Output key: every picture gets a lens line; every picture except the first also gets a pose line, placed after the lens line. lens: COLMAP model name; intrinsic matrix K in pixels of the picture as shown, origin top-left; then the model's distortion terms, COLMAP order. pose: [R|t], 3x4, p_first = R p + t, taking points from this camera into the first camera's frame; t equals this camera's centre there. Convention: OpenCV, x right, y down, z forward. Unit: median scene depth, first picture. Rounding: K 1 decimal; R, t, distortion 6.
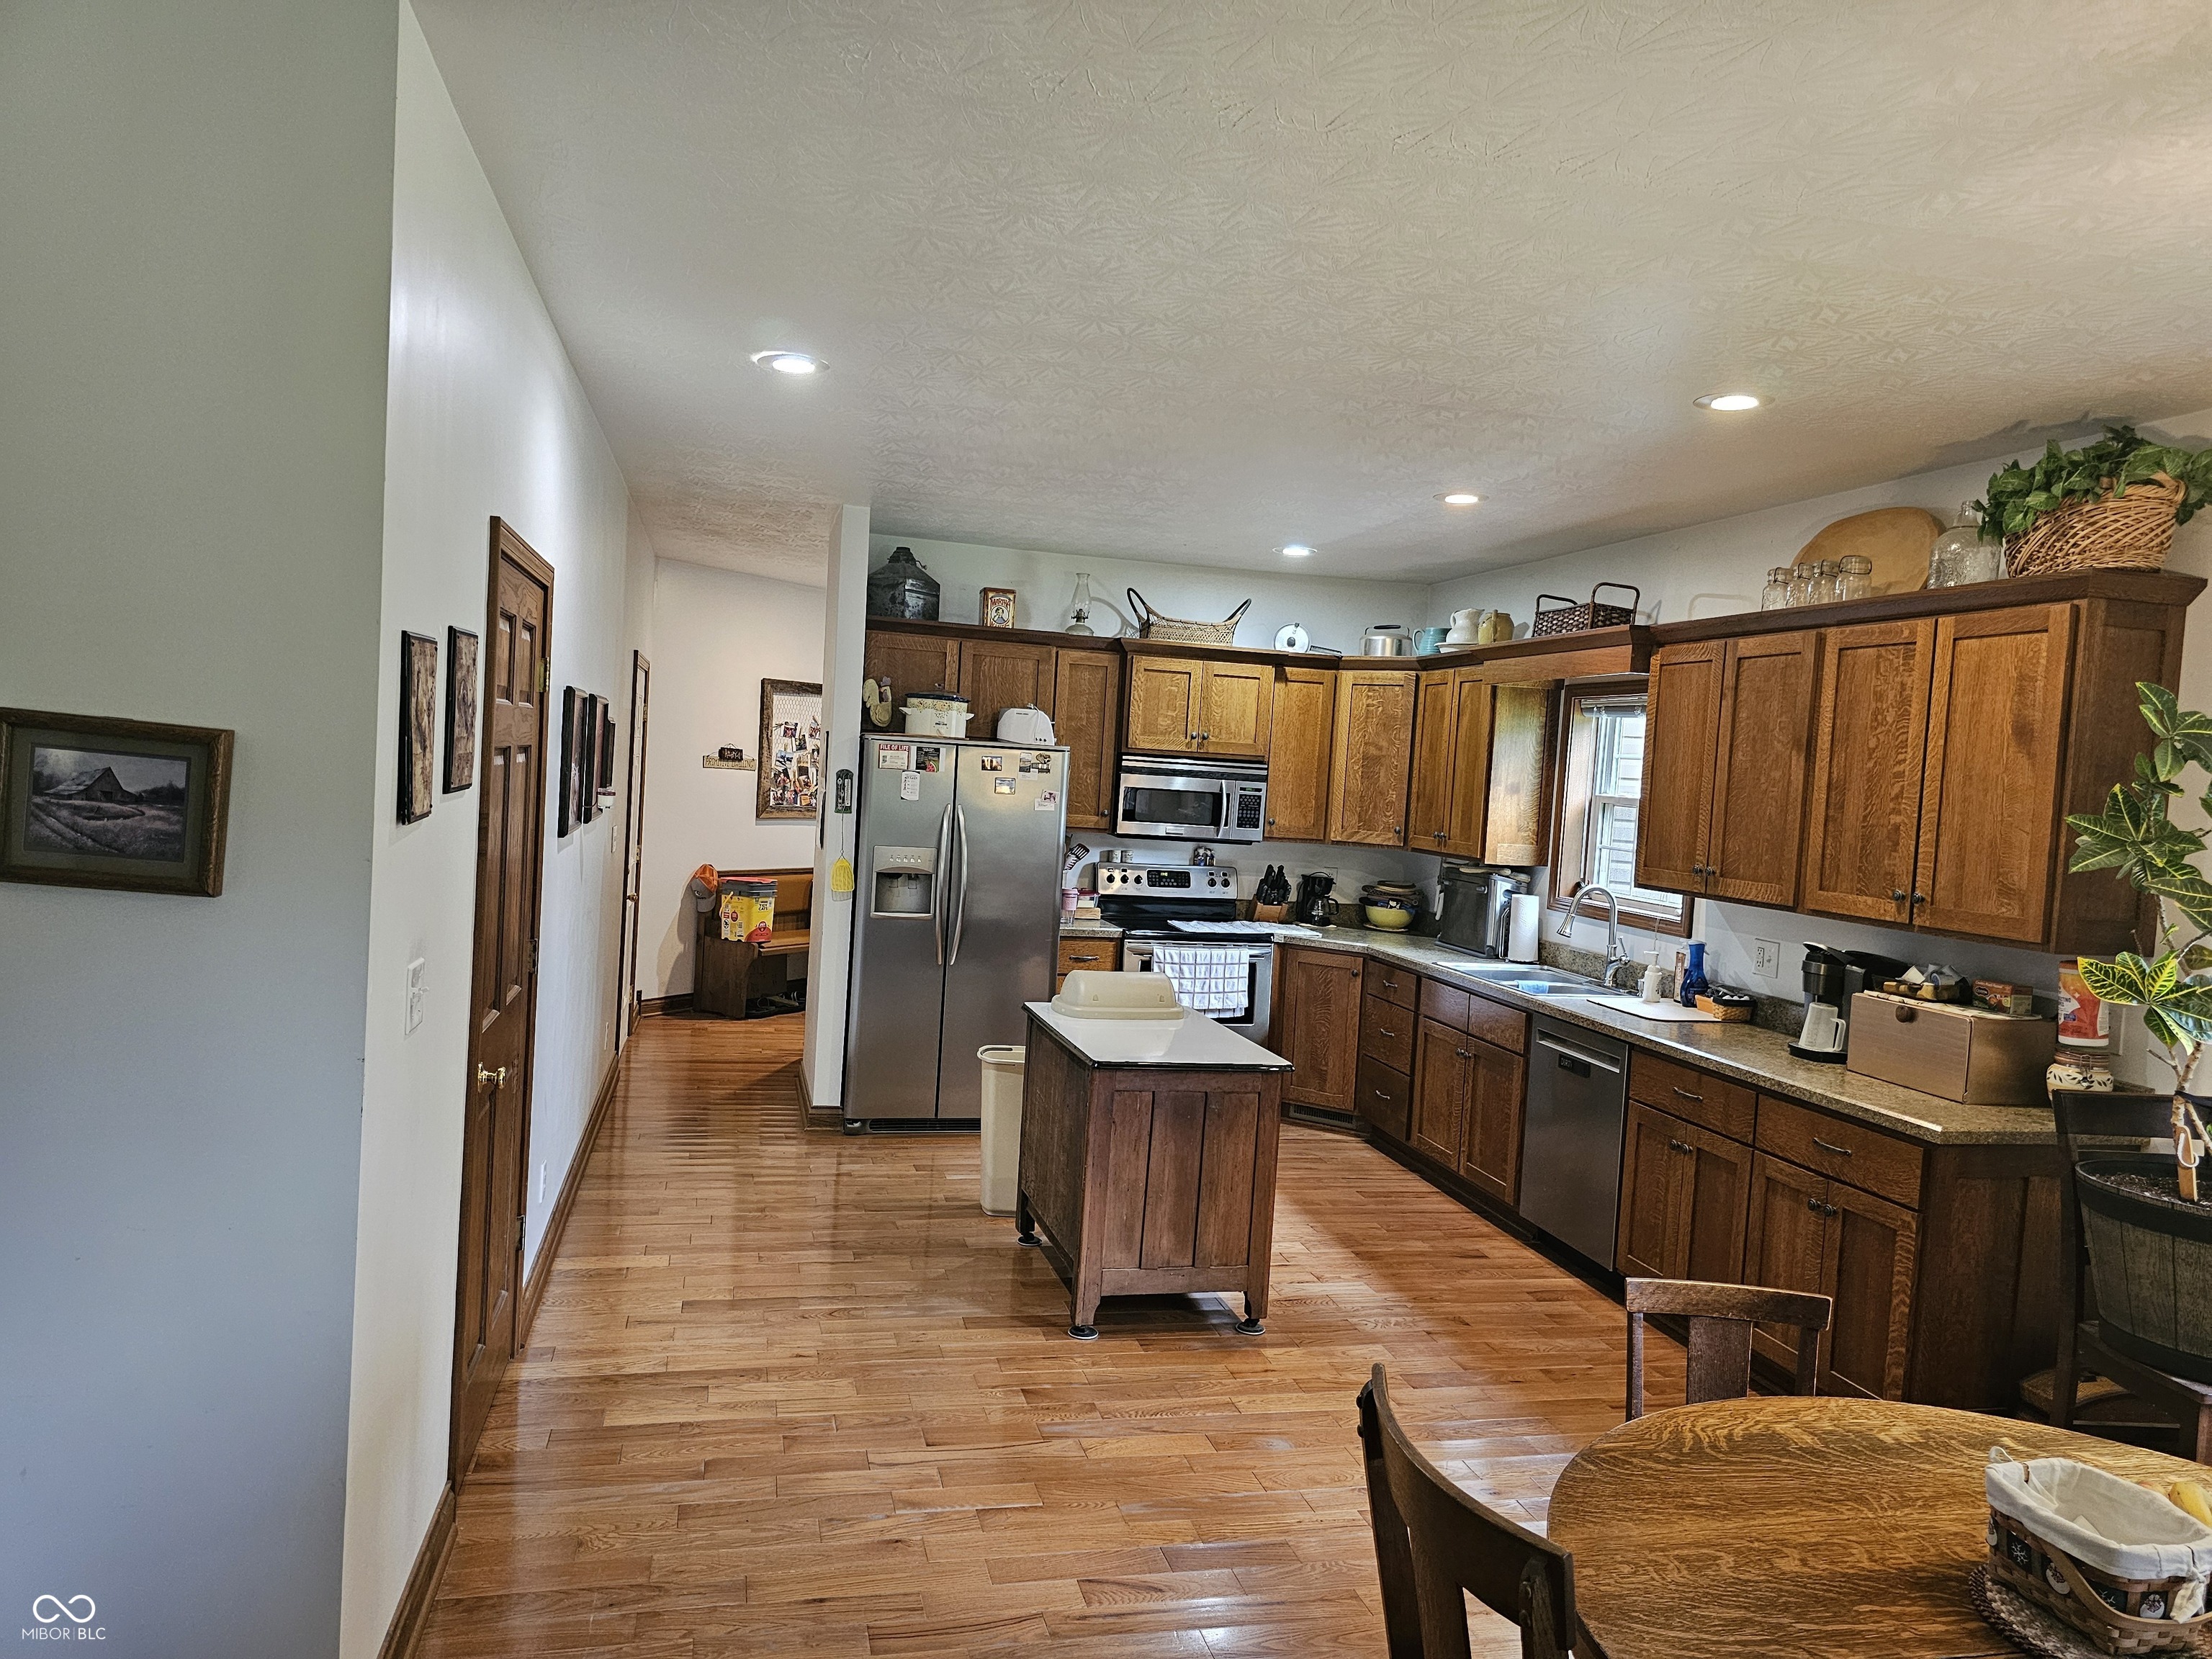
lens RADIAL K [[1474.5, 0, 1106.0], [0, 1474.5, 829.5], [0, 0, 1]] dist [0.106993, -0.156776]
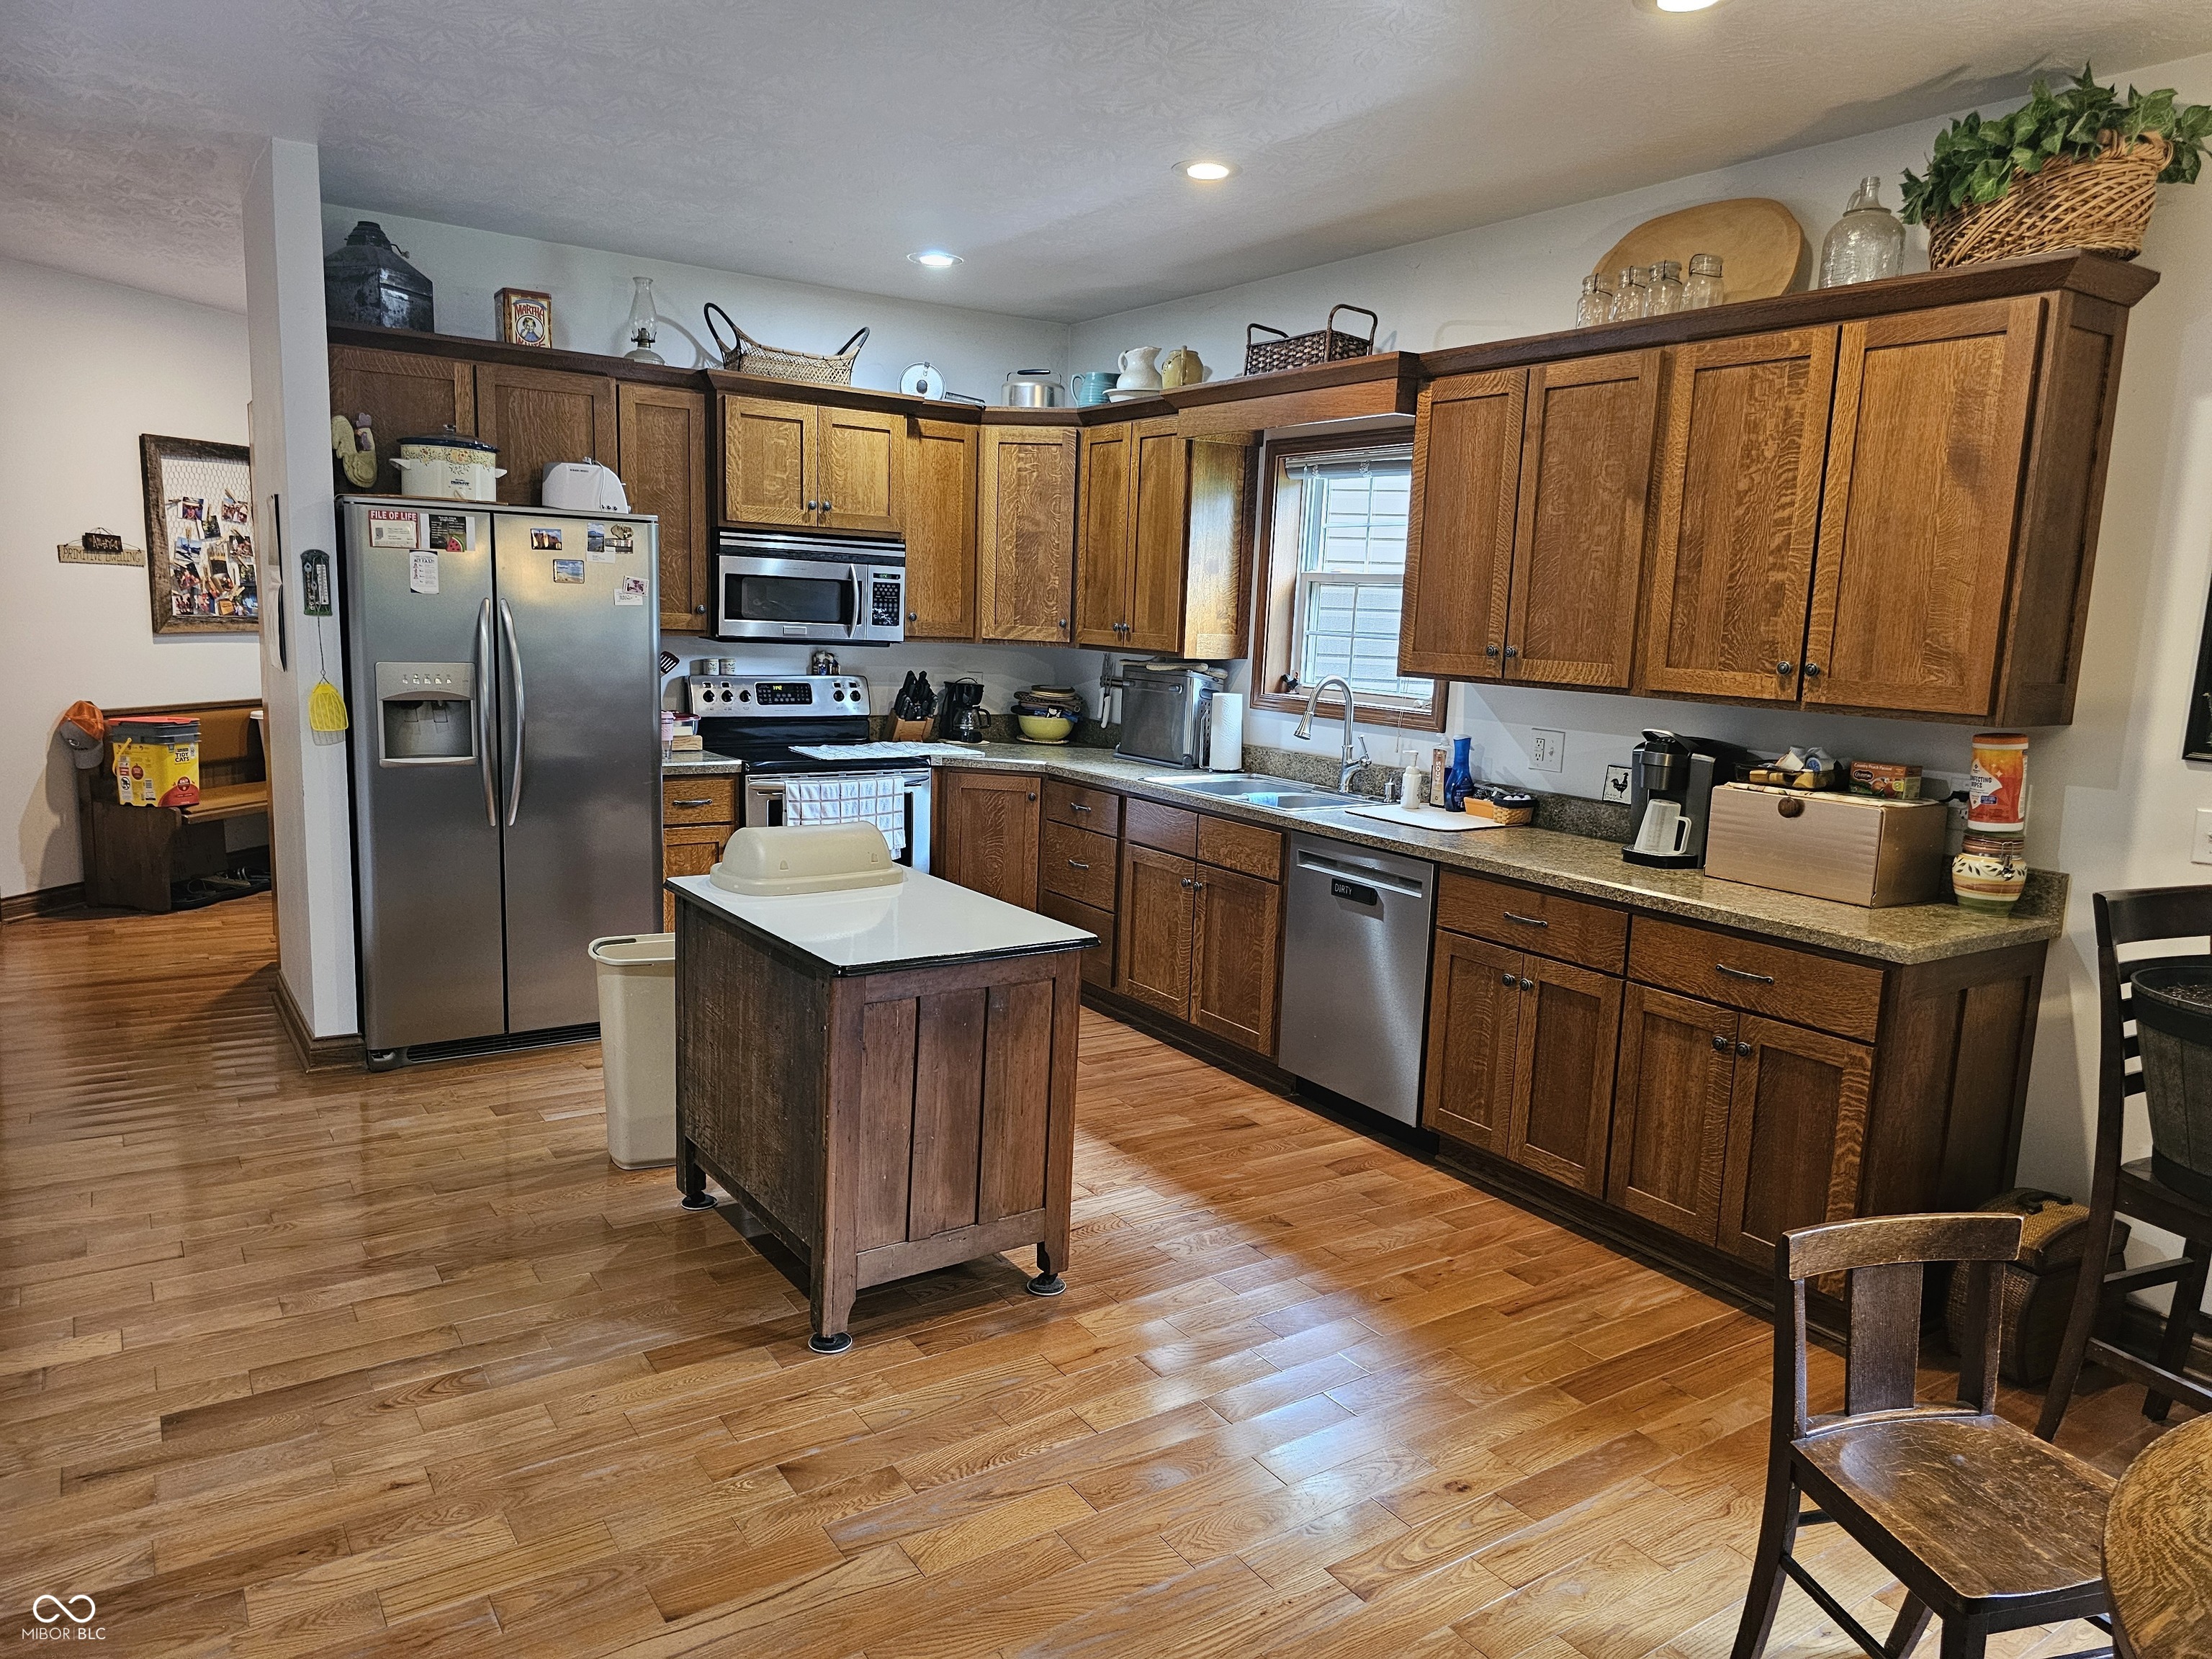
lens RADIAL K [[1456.0, 0, 1106.0], [0, 1456.0, 829.5], [0, 0, 1]] dist [0.070543, -0.077573]
pose [[0.938223, -0.076194, 0.337538, -0.084553], [0.032135, 0.990426, 0.134252, 0.007996], [-0.344536, -0.115111, 0.931689, 0.263851]]
